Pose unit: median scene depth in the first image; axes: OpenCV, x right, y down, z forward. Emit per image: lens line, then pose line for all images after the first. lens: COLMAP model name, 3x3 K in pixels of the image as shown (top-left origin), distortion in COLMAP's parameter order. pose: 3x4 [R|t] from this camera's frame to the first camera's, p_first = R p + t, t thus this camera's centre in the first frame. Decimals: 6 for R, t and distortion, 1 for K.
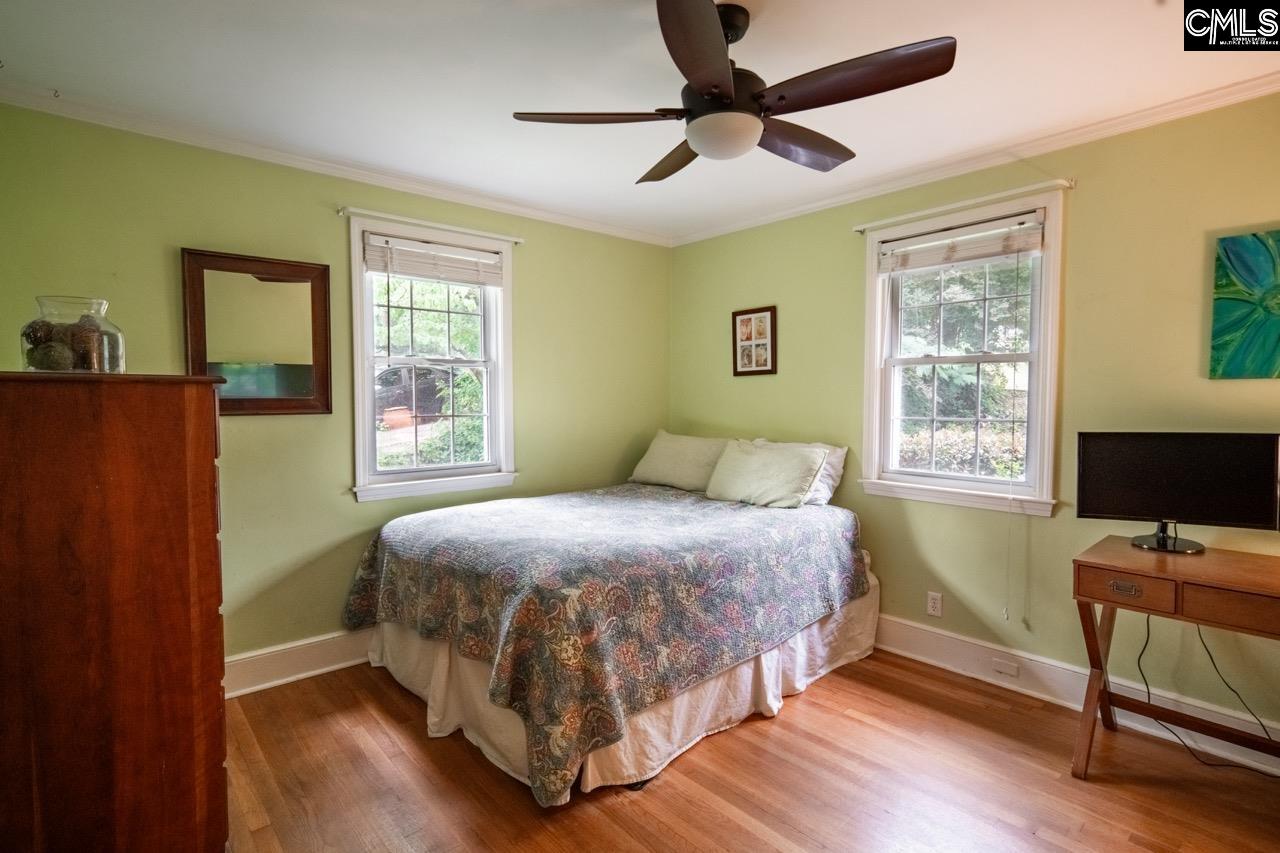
lens RADIAL K [[622.4, 0, 639.8], [0, 622.4, 422.1], [0, 0, 1]] dist [-0.002607, 0.000615]
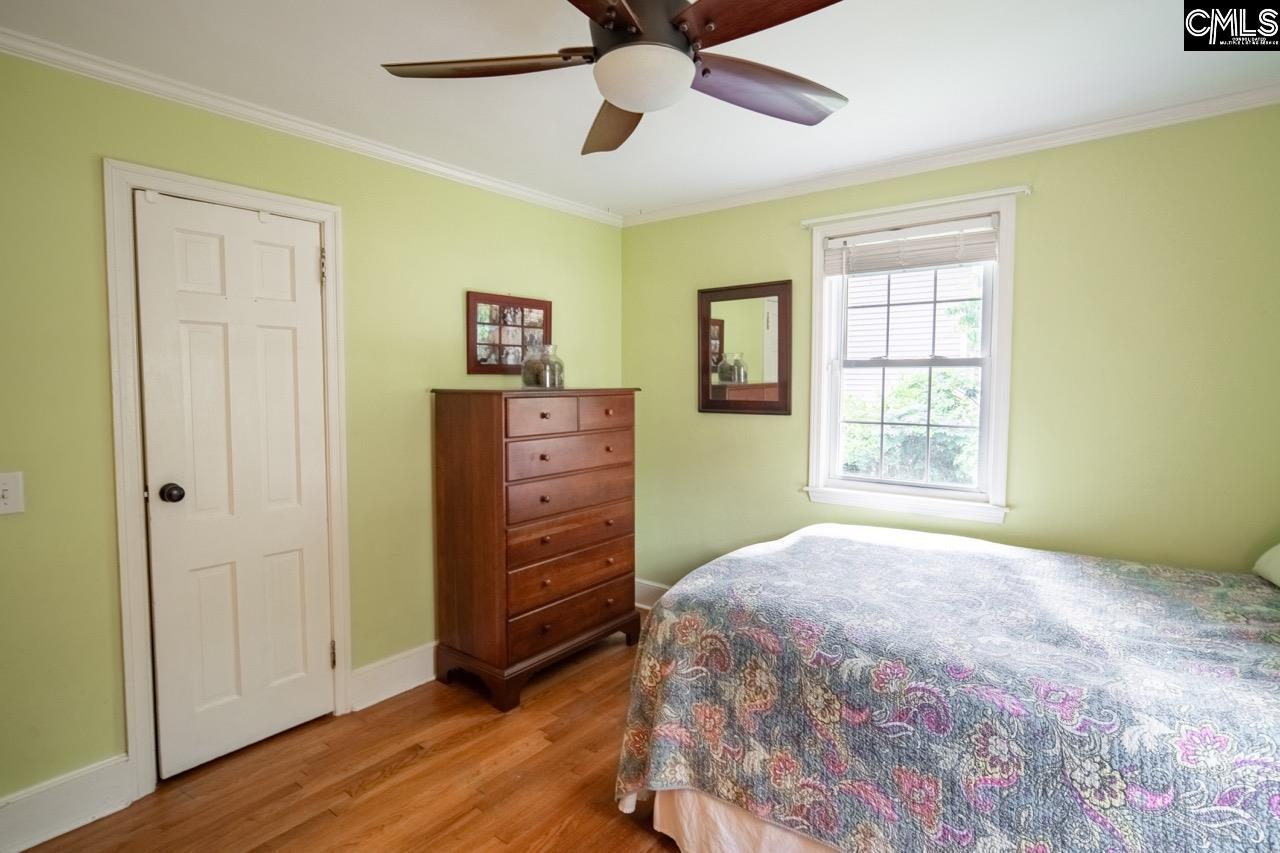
lens RADIAL K [[650.0, 0, 640.5], [0, 650.0, 426.6], [0, 0, 1]] dist [0.015717, 0.002127]
pose [[0.192224, 0.067345, -0.979038, 0.702964], [-0.050287, 0.997008, 0.058708, -0.059322], [0.980062, 0.037948, 0.195035, 0.637167]]
